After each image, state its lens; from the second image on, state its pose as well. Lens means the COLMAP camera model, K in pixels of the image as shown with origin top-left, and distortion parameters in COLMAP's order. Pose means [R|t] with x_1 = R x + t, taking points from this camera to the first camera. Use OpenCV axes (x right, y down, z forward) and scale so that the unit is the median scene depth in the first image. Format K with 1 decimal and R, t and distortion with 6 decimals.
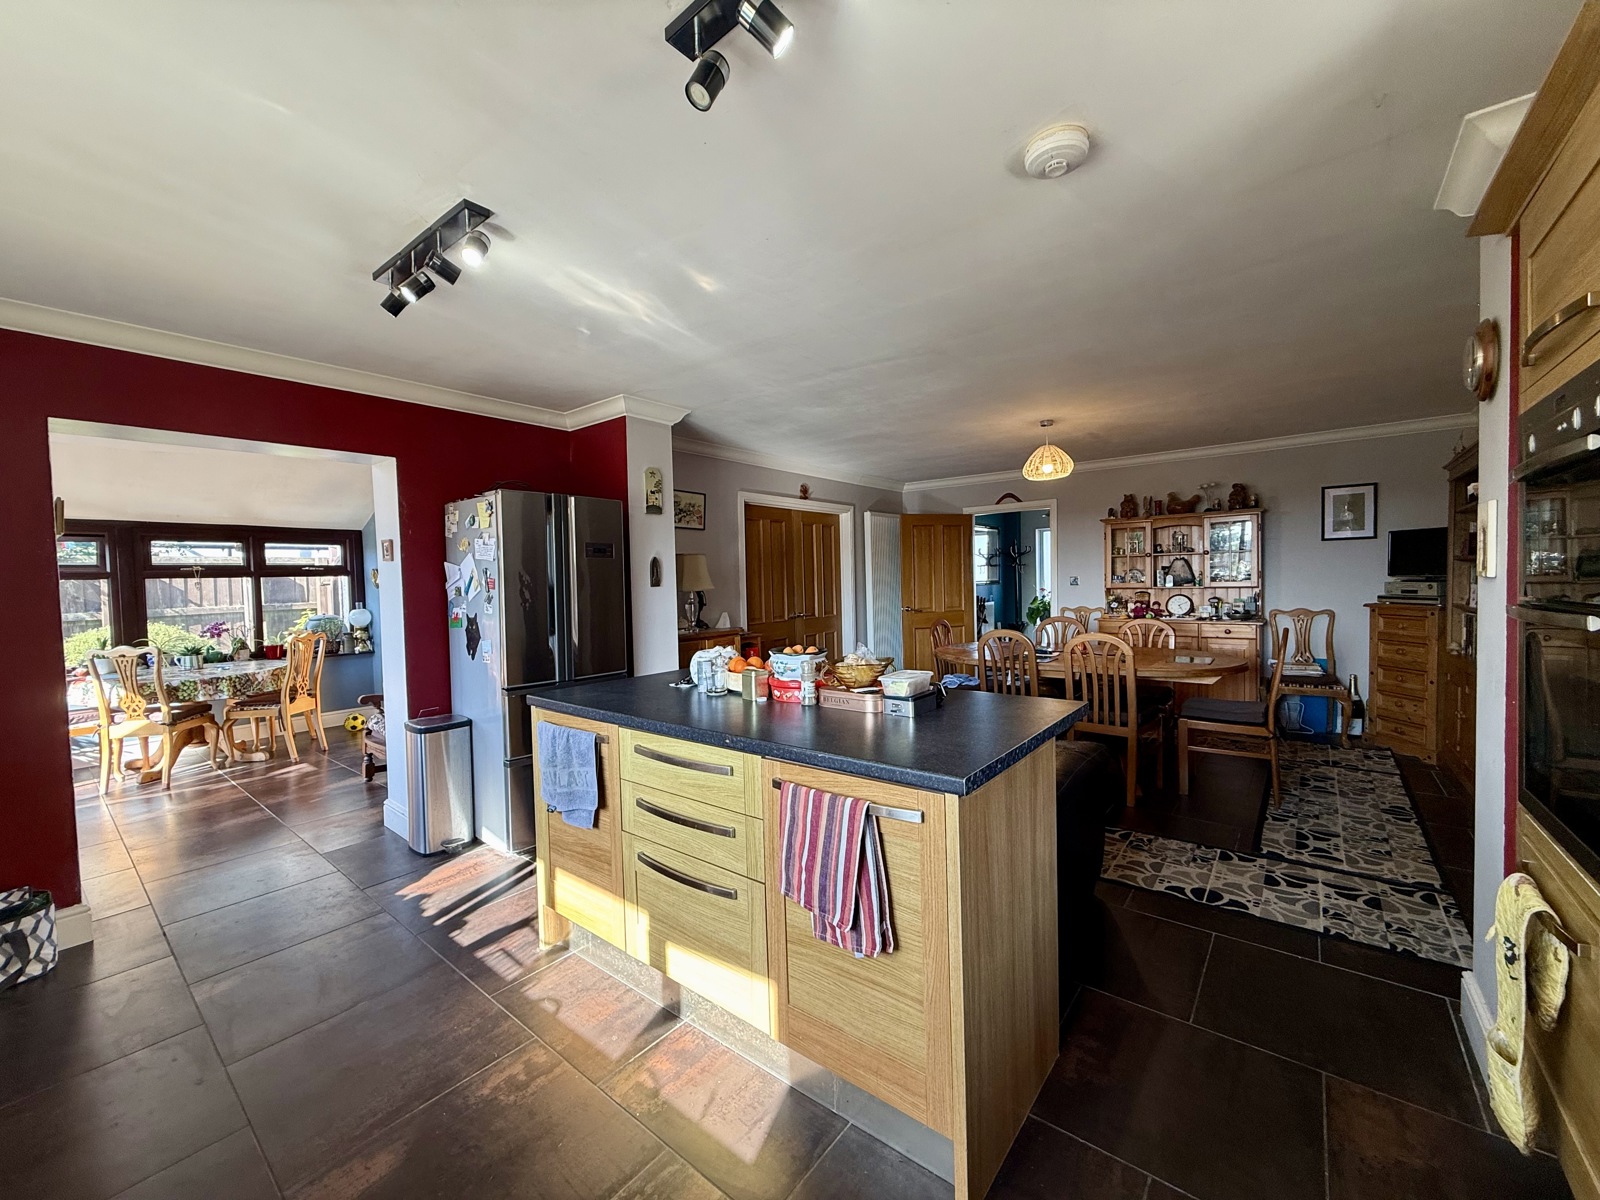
lens RADIAL K [[631.3, 0, 799.8], [0, 631.3, 602.8], [0, 0, 1]] dist [0.012255, -0.003808]
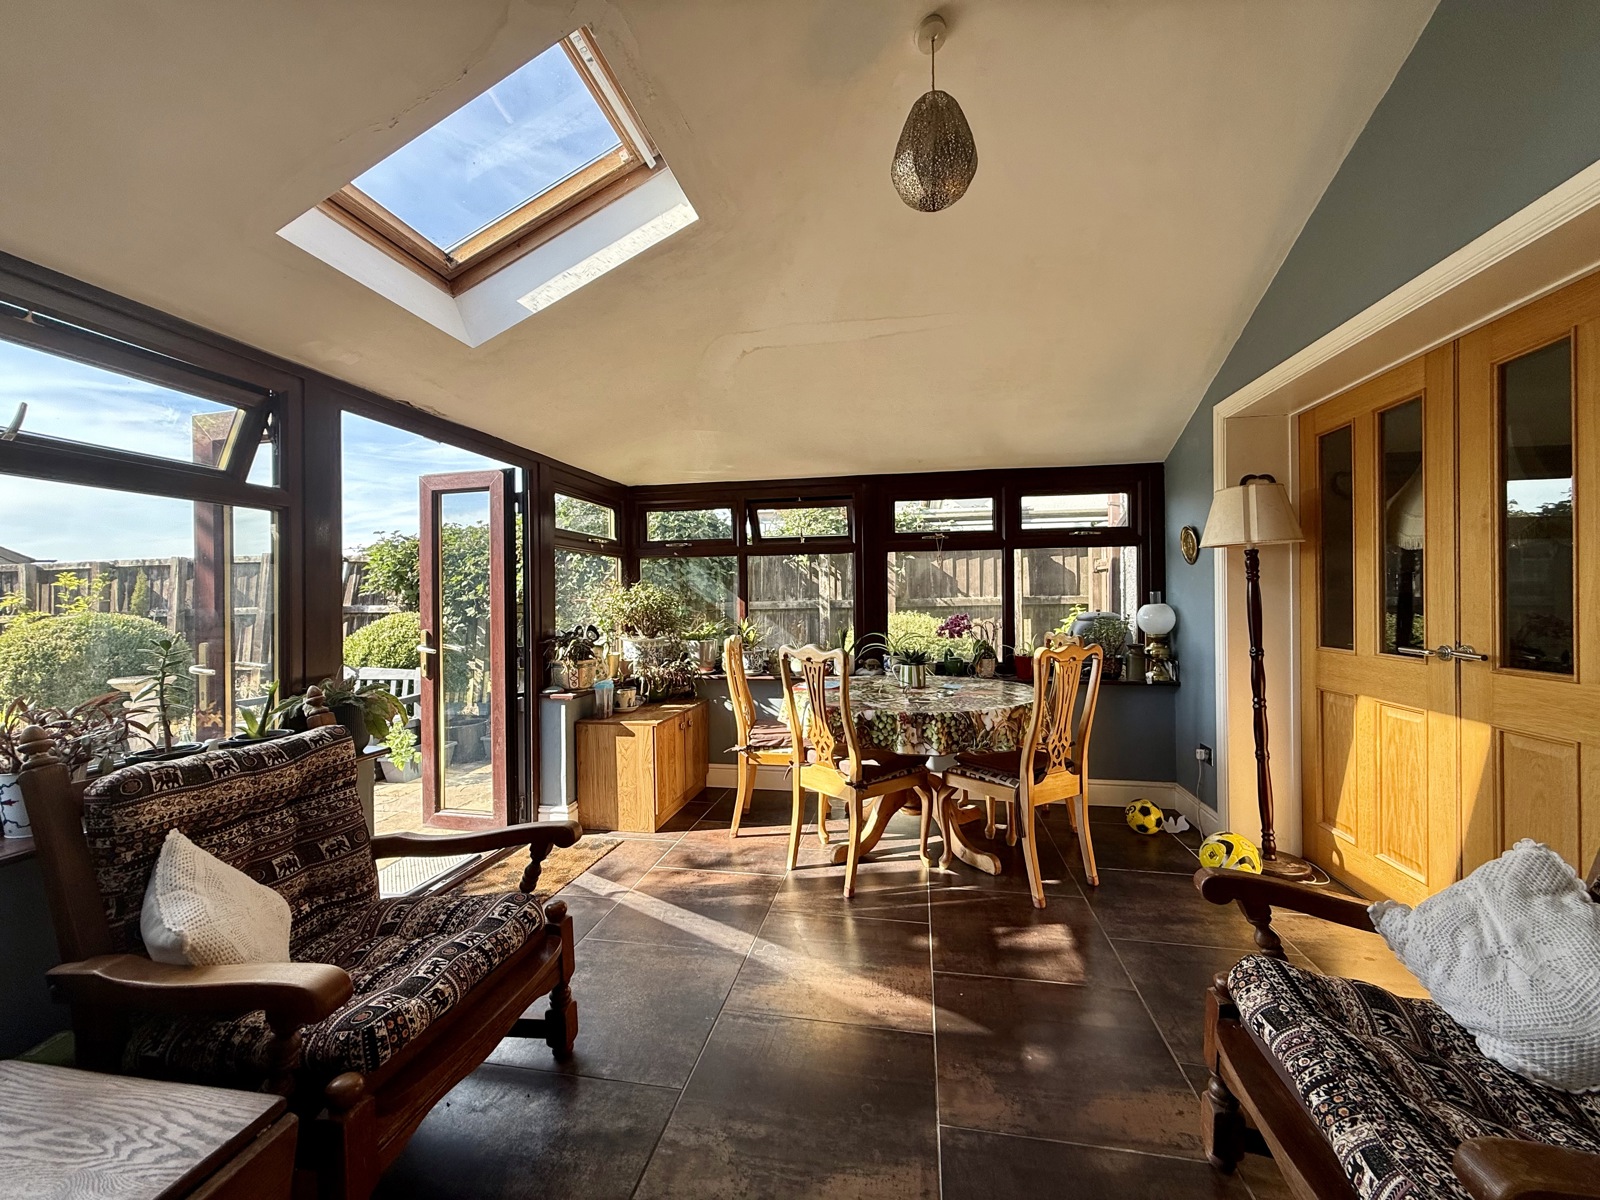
lens RADIAL K [[631.3, 0, 798.0], [0, 631.3, 600.2], [0, 0, 1]] dist [0.012255, -0.003808]
pose [[0.471787, 0.022066, -0.881436, -0.408645], [-0.036317, 0.999325, 0.005578, 0.017994], [0.880964, 0.029380, 0.472270, 0.535654]]
